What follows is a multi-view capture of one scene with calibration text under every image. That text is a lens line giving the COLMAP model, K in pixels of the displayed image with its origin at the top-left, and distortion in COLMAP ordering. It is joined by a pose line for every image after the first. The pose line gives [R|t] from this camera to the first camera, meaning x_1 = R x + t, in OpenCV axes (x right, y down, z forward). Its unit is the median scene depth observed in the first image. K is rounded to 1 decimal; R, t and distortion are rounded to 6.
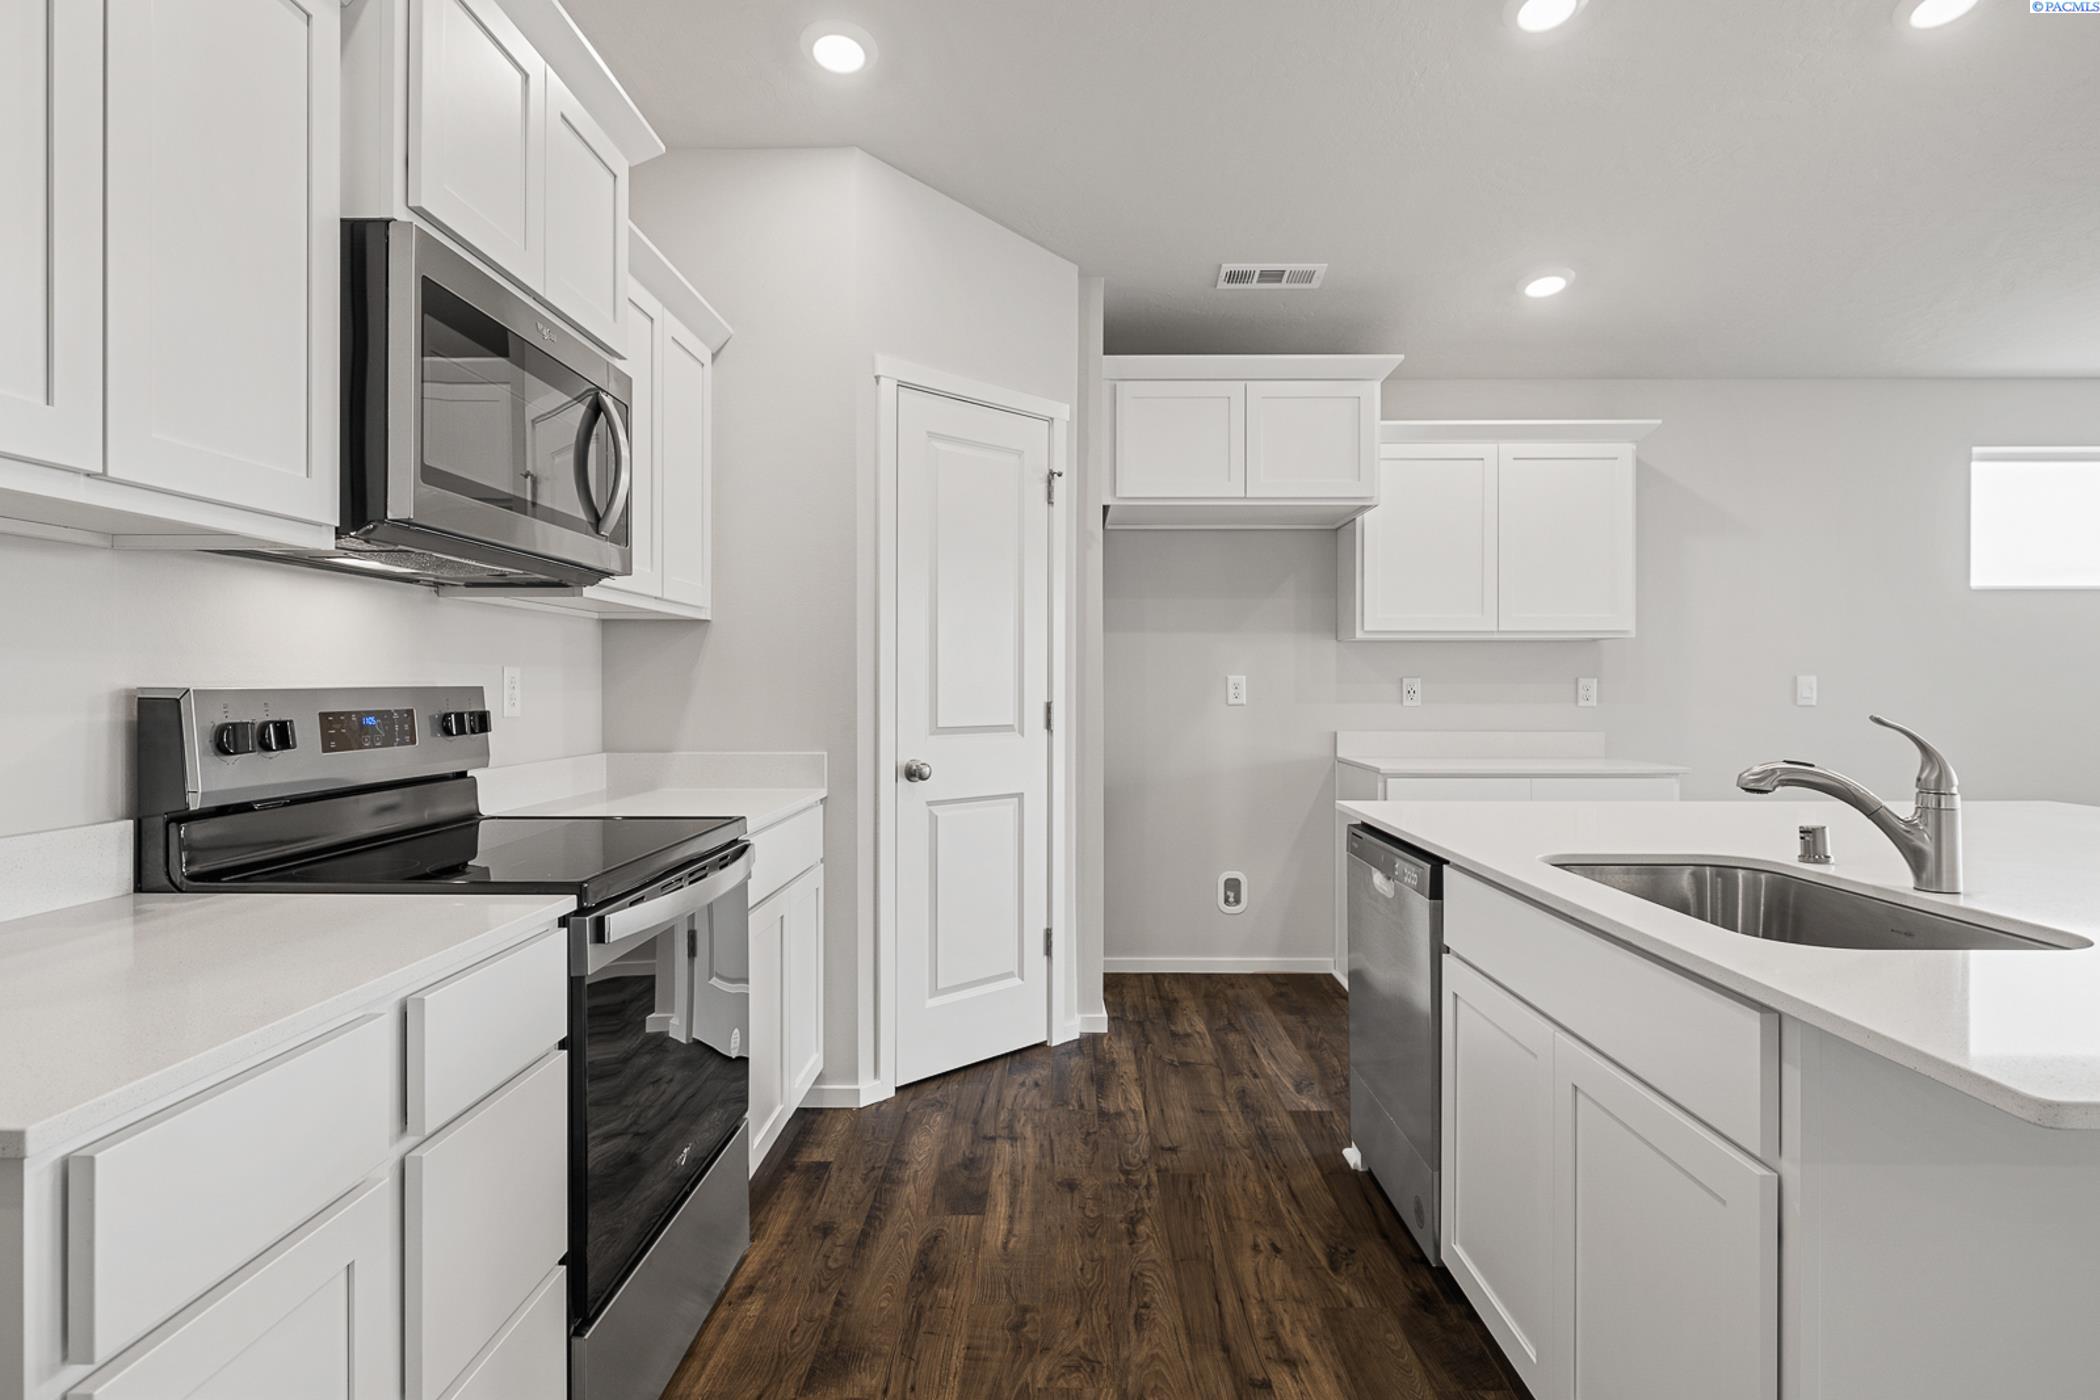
lens RADIAL K [[1082.2, 0, 1052.3], [0, 1082.2, 678.0], [0, 0, 1]] dist [-0.004357, 0.000922]
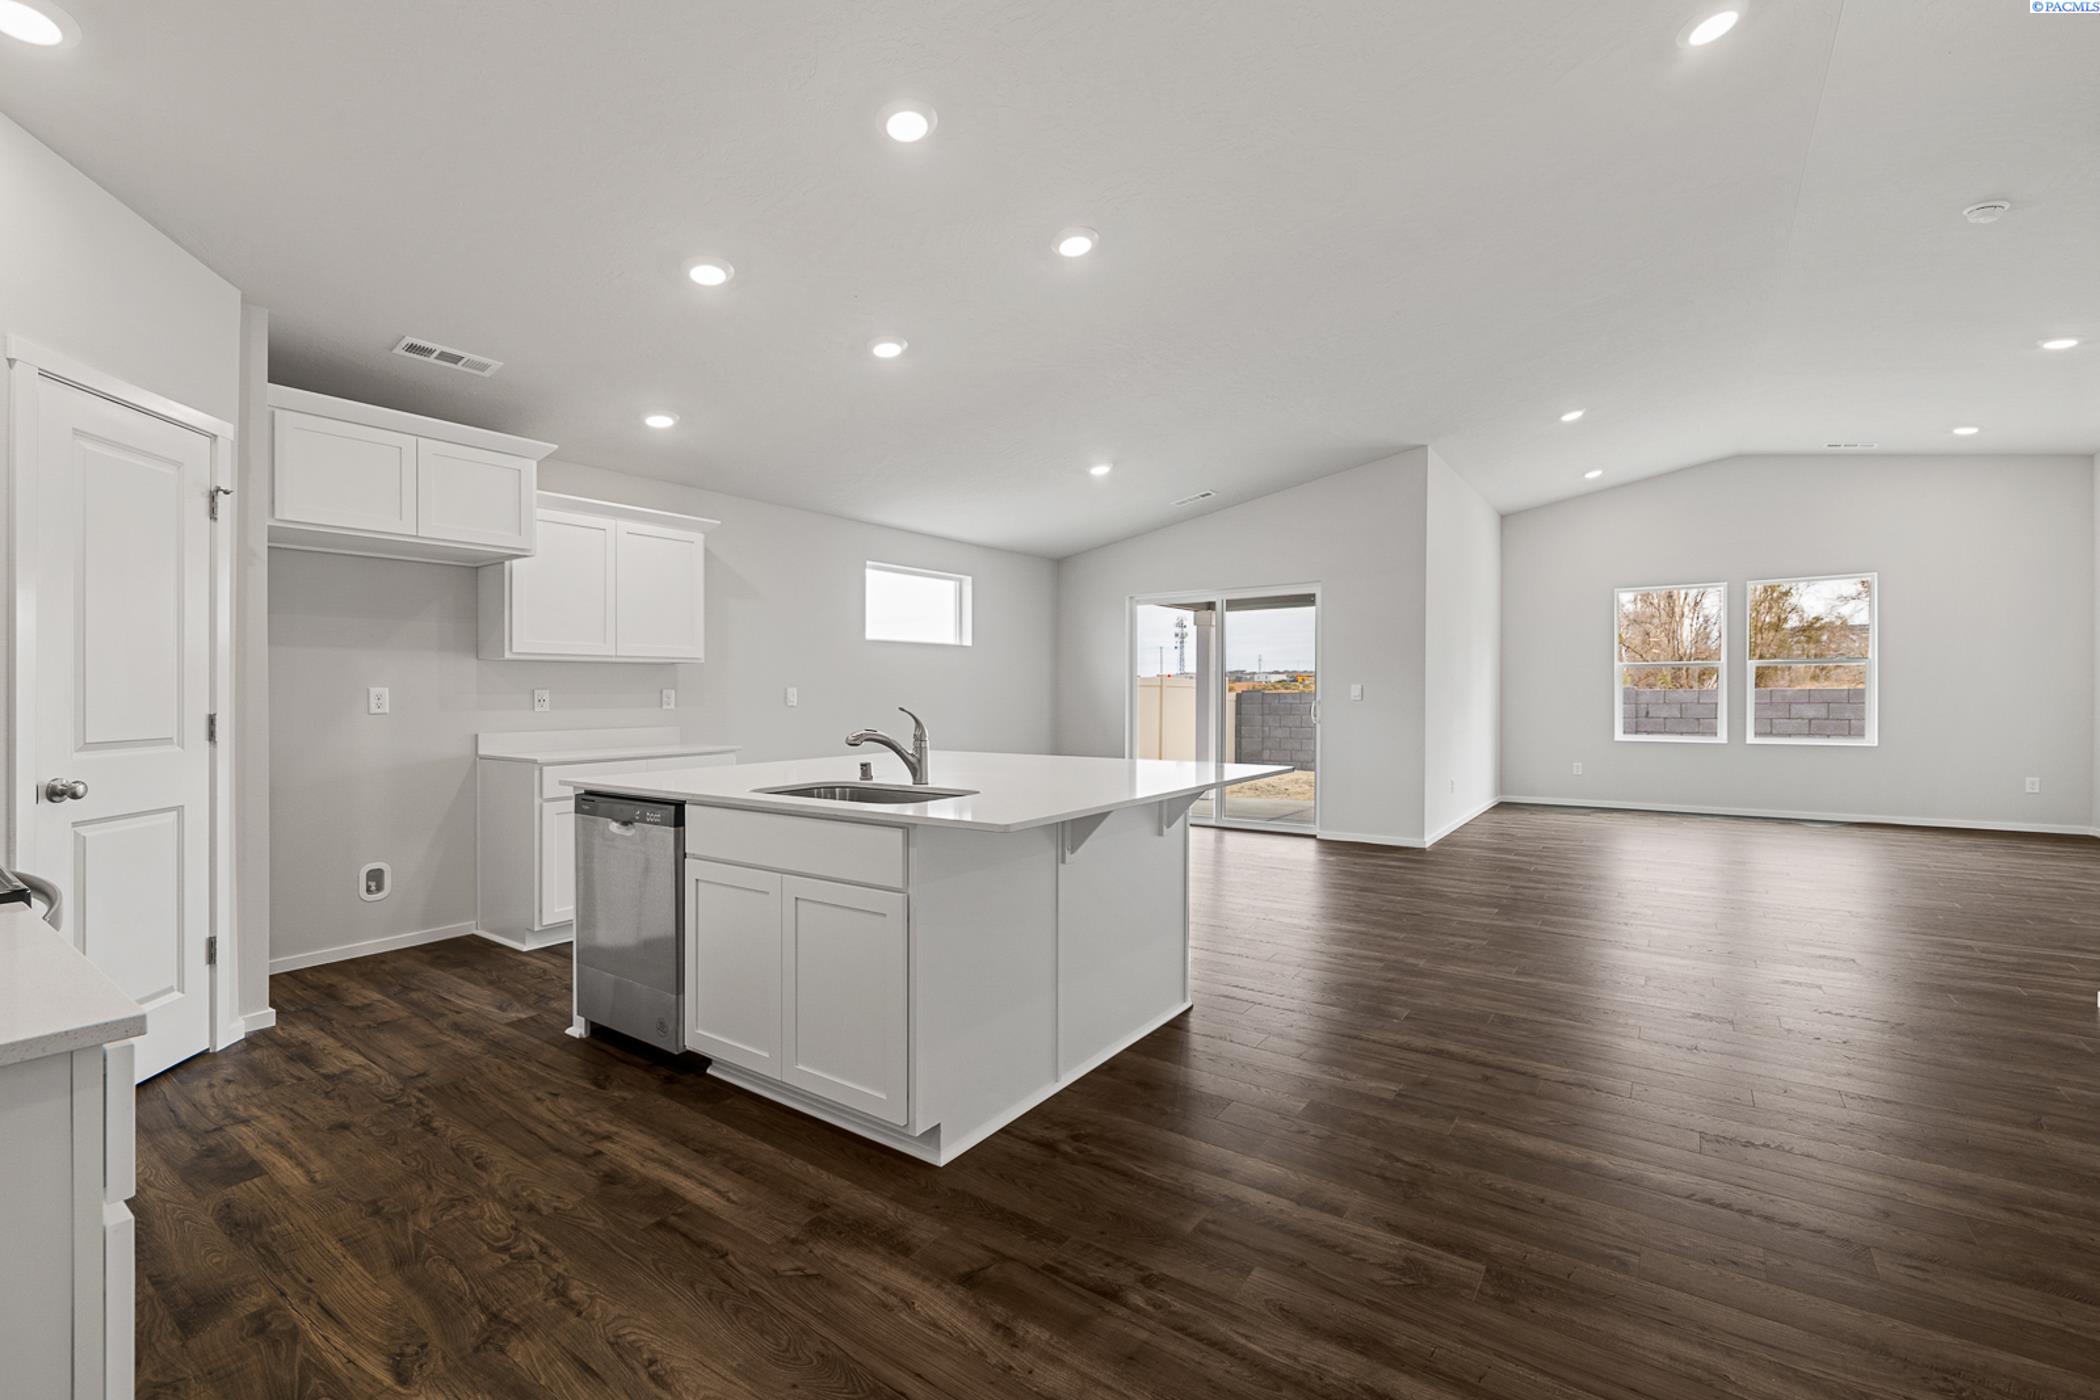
lens RADIAL K [[892.6, 0, 1053.8], [0, 892.6, 695.4], [0, 0, 1]] dist [-0.000363, 0.000069]
pose [[0.567589, -0.006961, 0.823283, -0.254879], [0.001103, 0.999970, 0.007695, -0.000952], [-0.823312, -0.003460, 0.567579, -0.132475]]
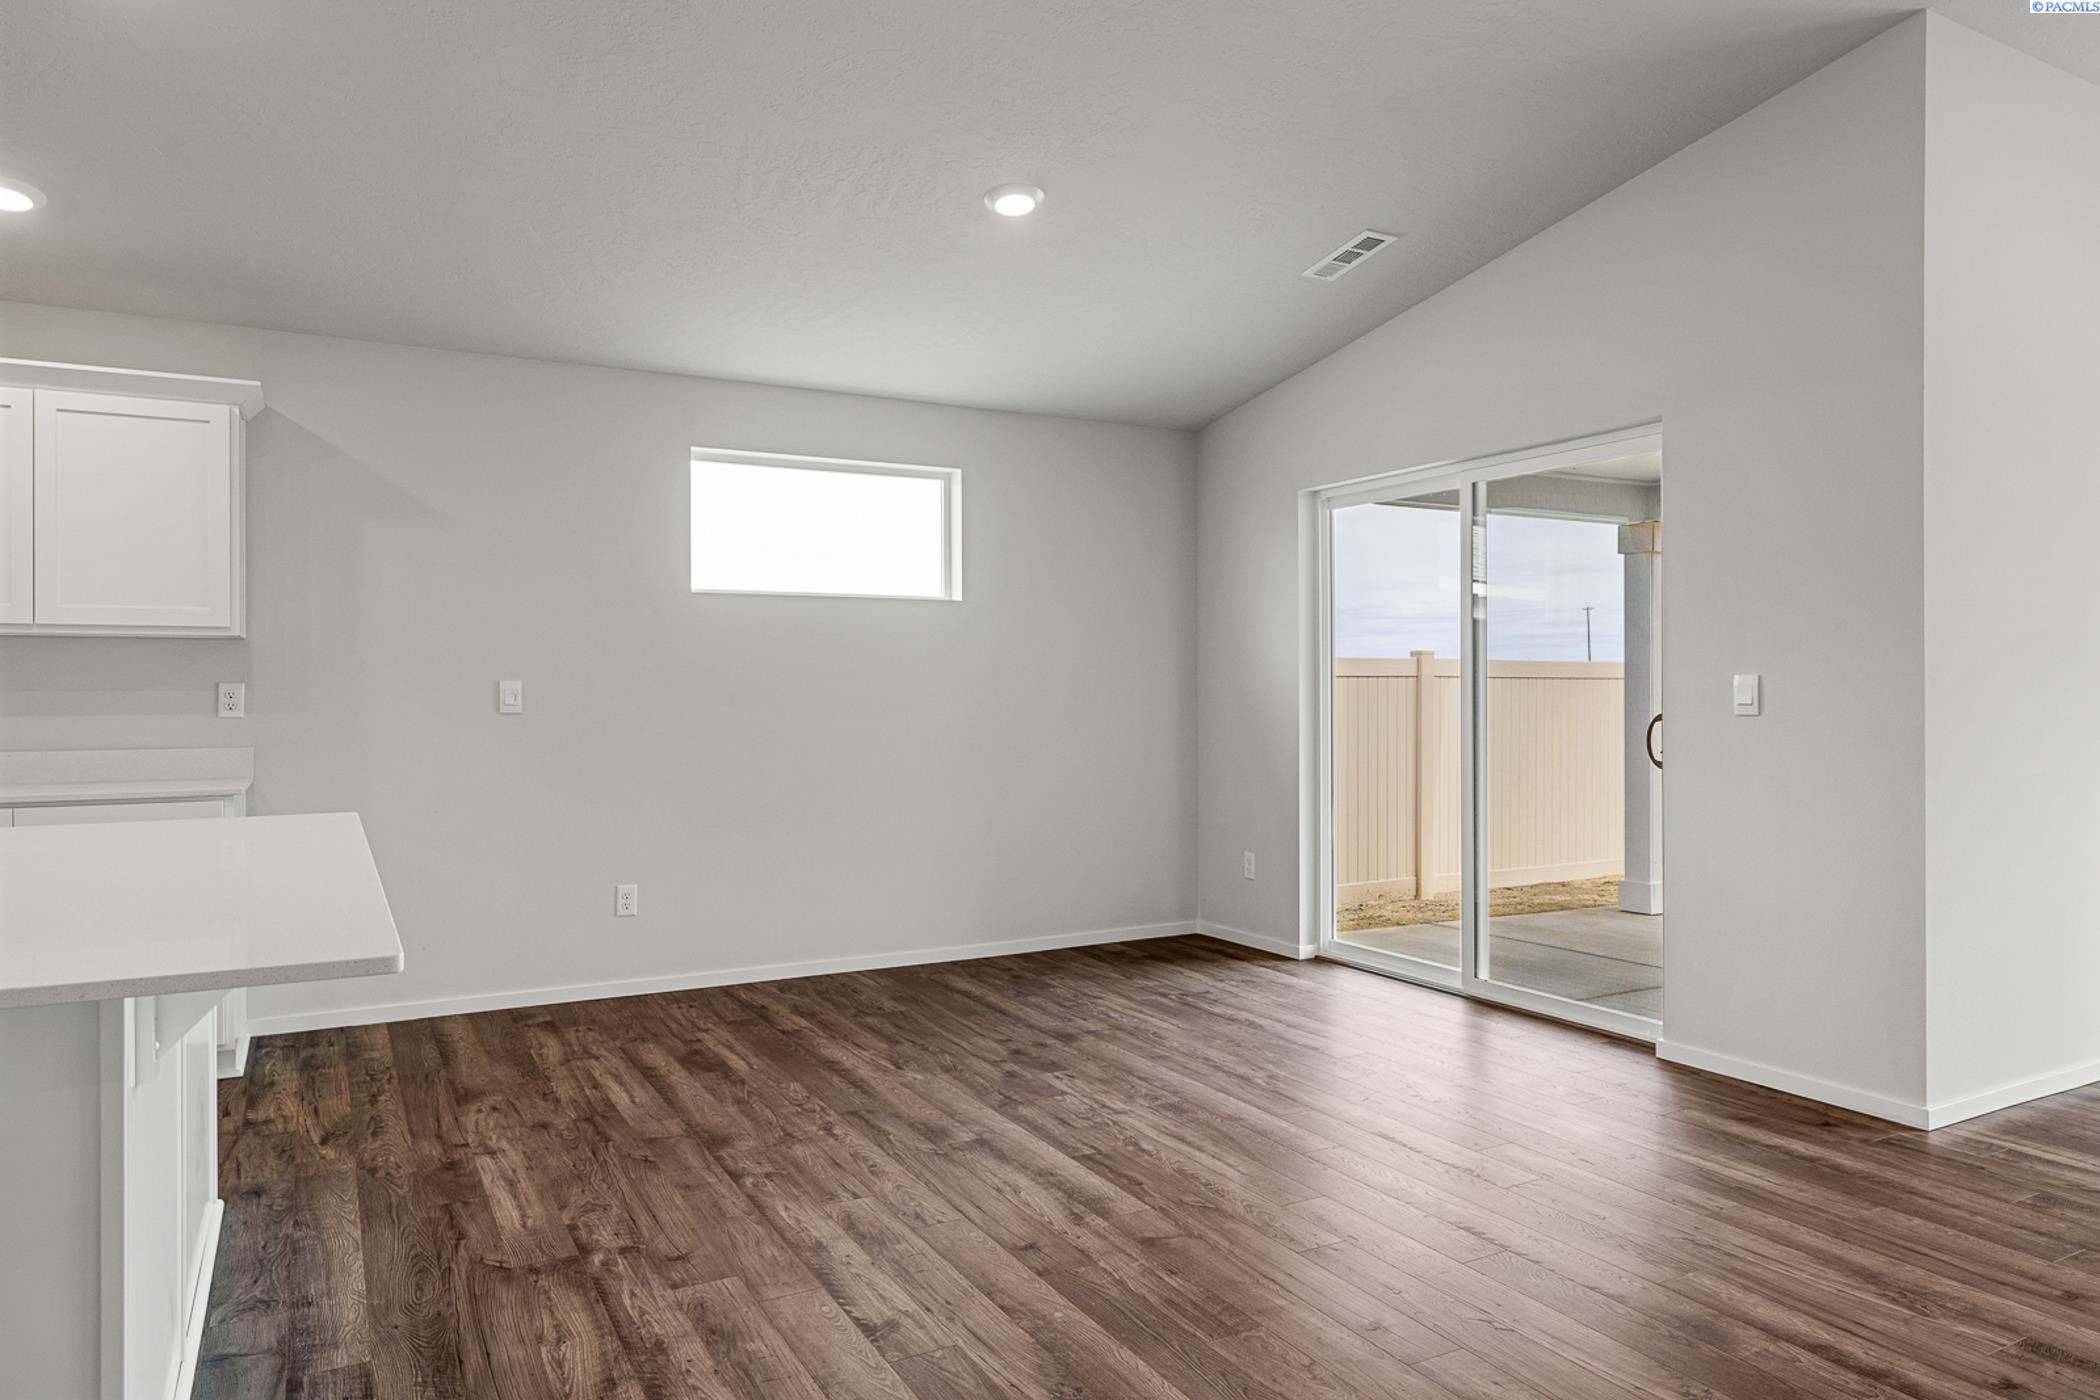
lens RADIAL K [[1333.7, 0, 1042.8], [0, 1333.7, 681.5], [0, 0, 1]] dist [0.005030, 0.001776]
pose [[0.873642, 0.000570, 0.486569, 0.706477], [-0.000825, 1.000000, 0.000310, -0.002628], [-0.486569, -0.000672, 0.873642, -0.271631]]
